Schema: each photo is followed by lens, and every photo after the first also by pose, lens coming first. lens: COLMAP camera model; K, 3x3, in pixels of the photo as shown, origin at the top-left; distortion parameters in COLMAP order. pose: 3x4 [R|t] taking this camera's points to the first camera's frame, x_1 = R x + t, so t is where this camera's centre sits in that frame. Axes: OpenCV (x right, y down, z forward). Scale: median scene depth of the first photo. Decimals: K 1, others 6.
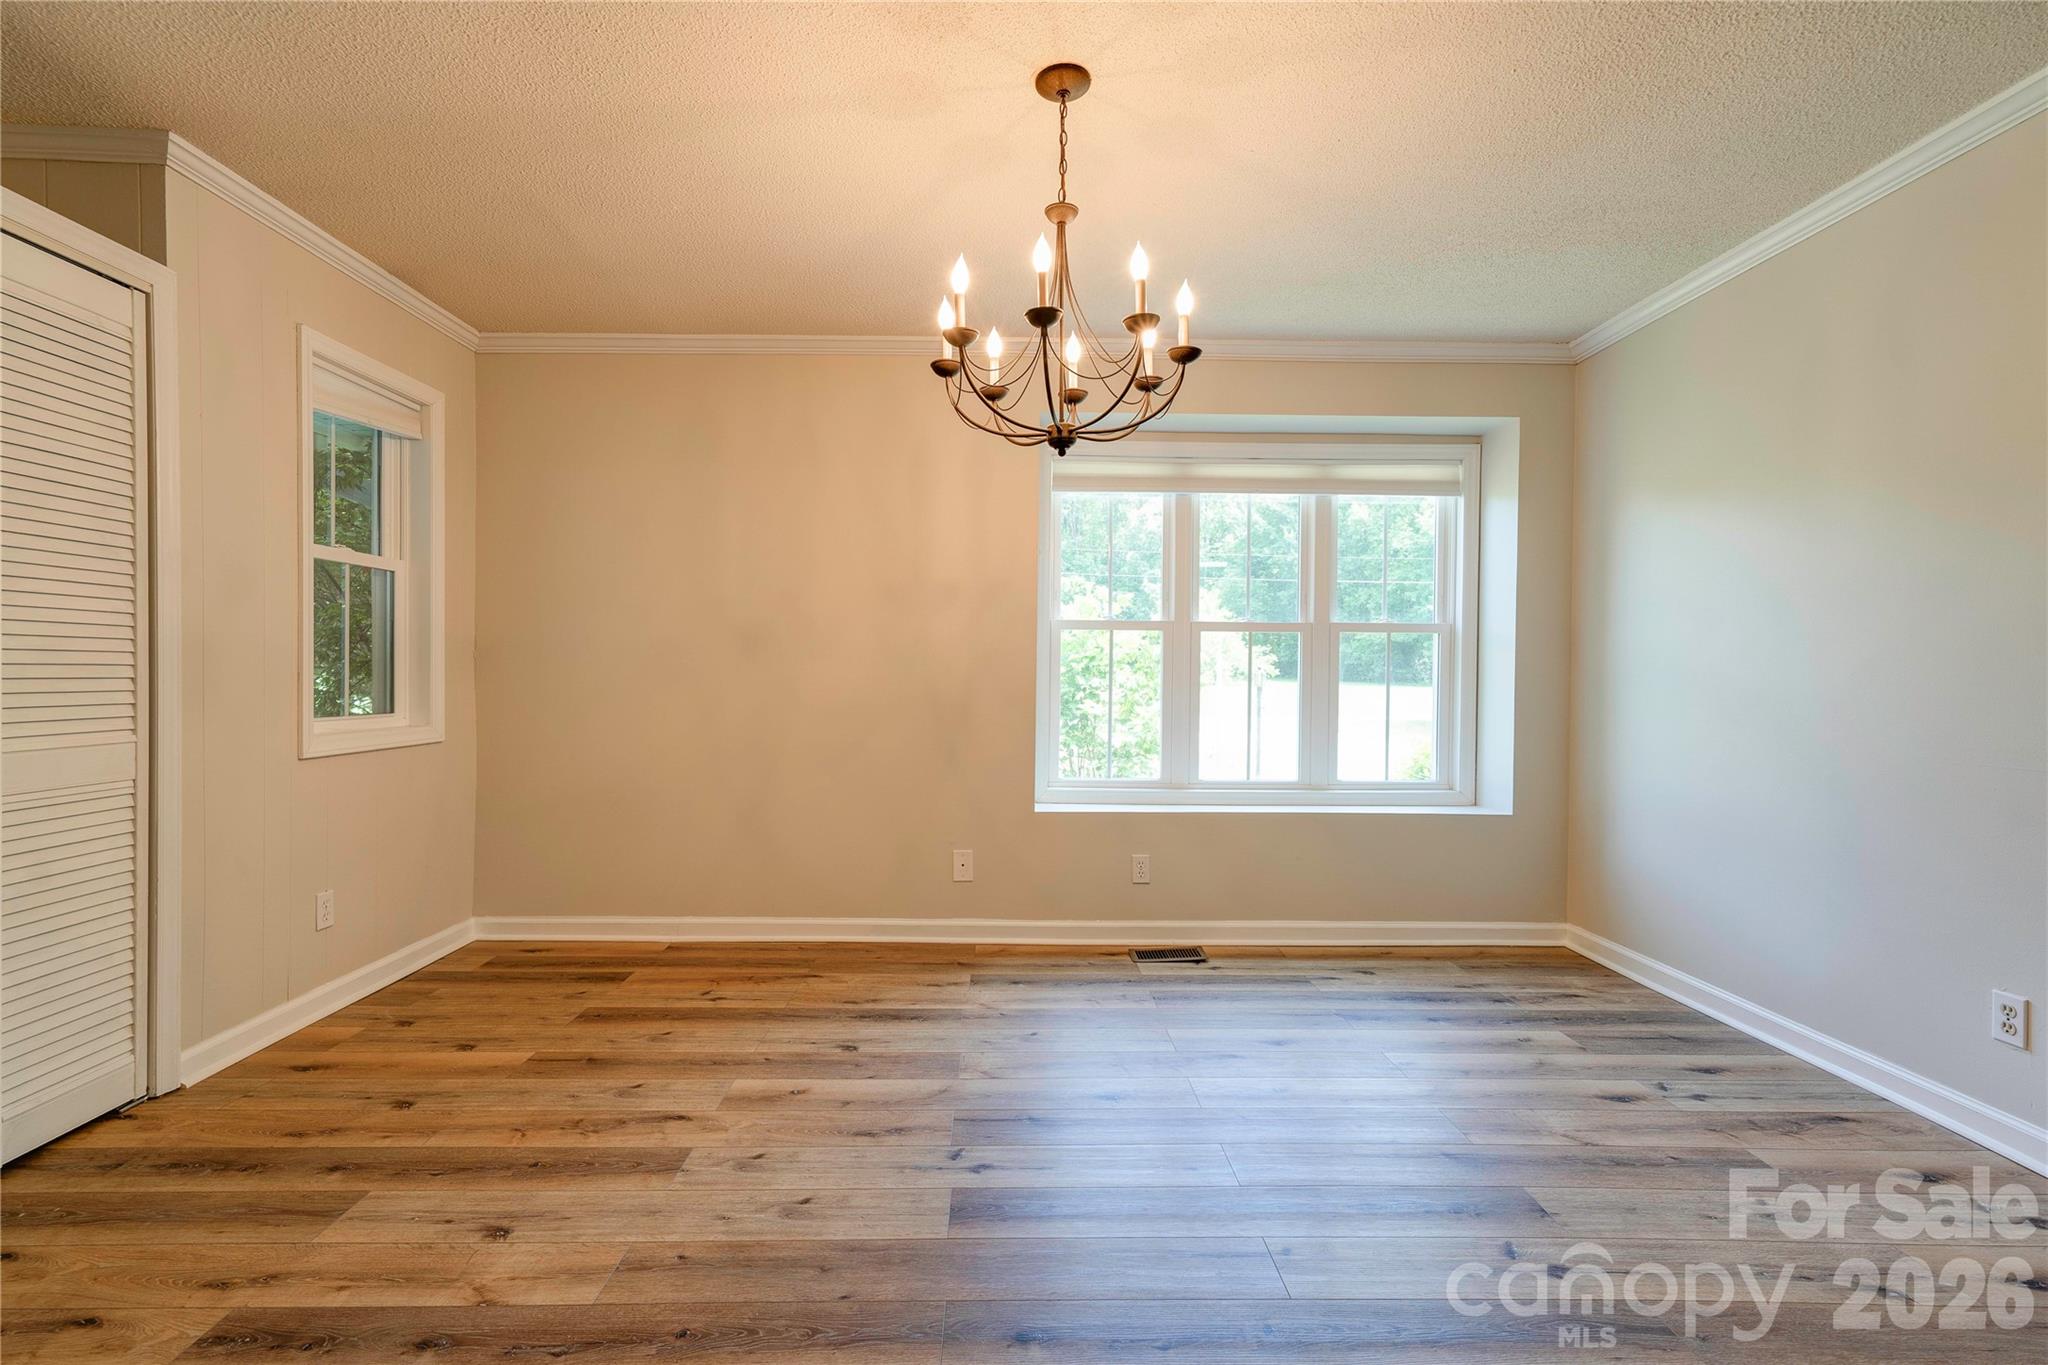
lens RADIAL K [[936.2, 0, 1006.9], [0, 936.2, 680.1], [0, 0, 1]] dist [-0.006149, 0.013726]
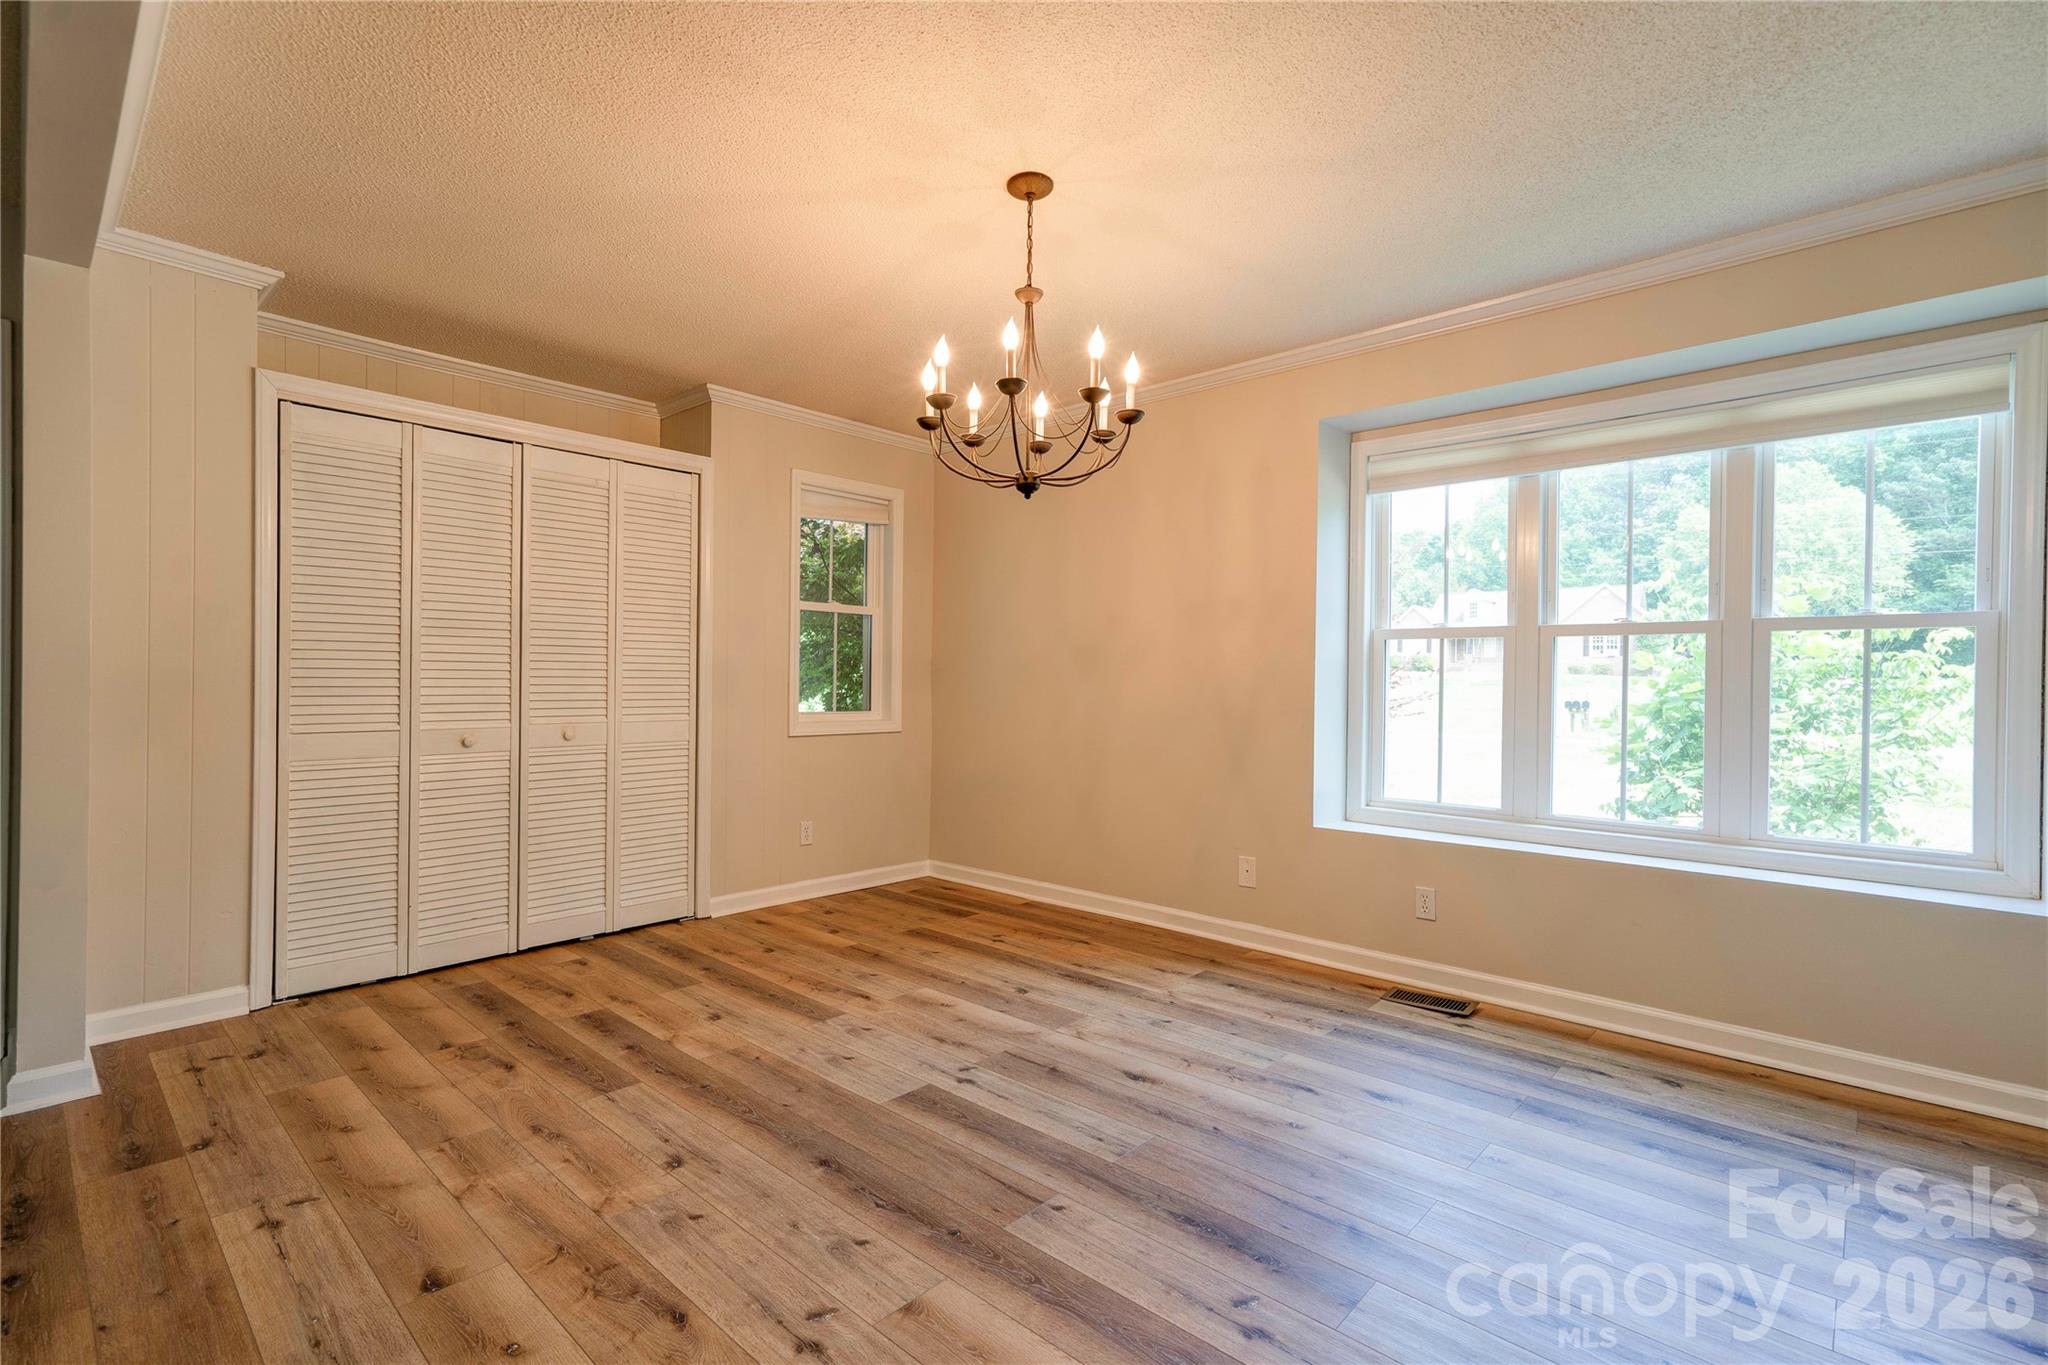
lens RADIAL K [[936.2, 0, 1006.9], [0, 936.2, 680.1], [0, 0, 1]] dist [-0.006149, 0.013726]
pose [[0.719936, -0.002154, -0.694037, 0.636848], [-0.007971, 0.999904, -0.011372, 0.002257], [0.693994, 0.013719, 0.719850, 0.099457]]
